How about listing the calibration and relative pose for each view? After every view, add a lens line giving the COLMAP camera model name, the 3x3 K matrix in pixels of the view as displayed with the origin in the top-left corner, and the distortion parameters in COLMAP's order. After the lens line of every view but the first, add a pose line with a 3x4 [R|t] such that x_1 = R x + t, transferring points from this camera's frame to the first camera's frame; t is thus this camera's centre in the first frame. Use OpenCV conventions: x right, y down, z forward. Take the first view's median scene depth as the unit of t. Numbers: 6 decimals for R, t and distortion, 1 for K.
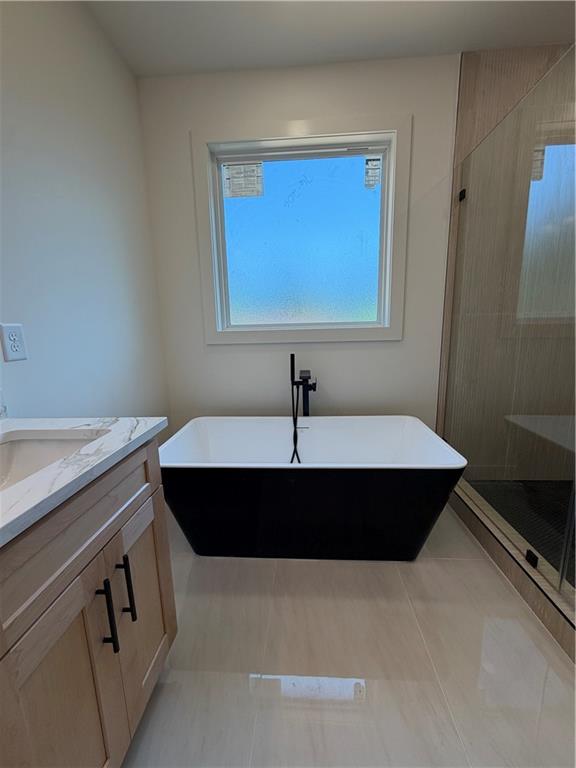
lens RADIAL K [[308.9, 0, 289.4], [0, 308.9, 383.5], [0, 0, 1]] dist [0.001424, -0.000071]
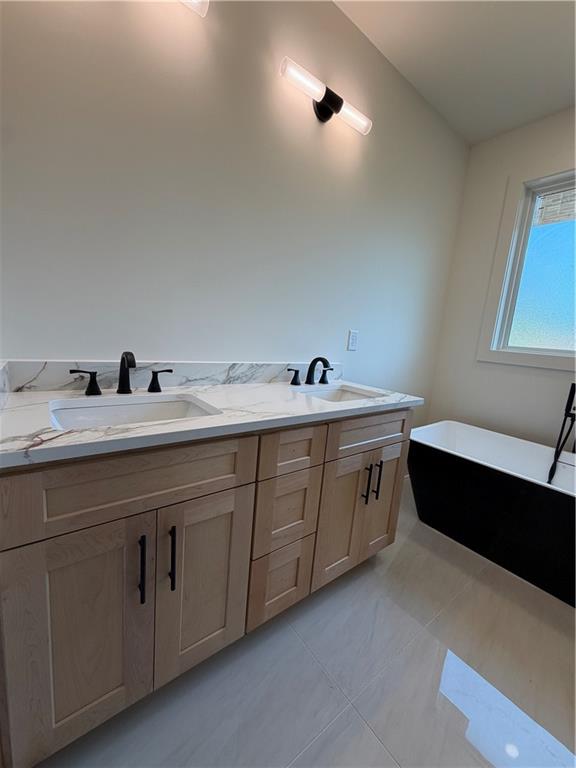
lens RADIAL K [[308.9, 0, 288.6], [0, 308.9, 384.3], [0, 0, 1]] dist [0.001424, -0.000071]
pose [[0.654967, 0.201778, -0.728220, 0.188100], [-0.231084, 0.971006, 0.061211, 0.073288], [0.719457, 0.128188, 0.682605, -0.381046]]
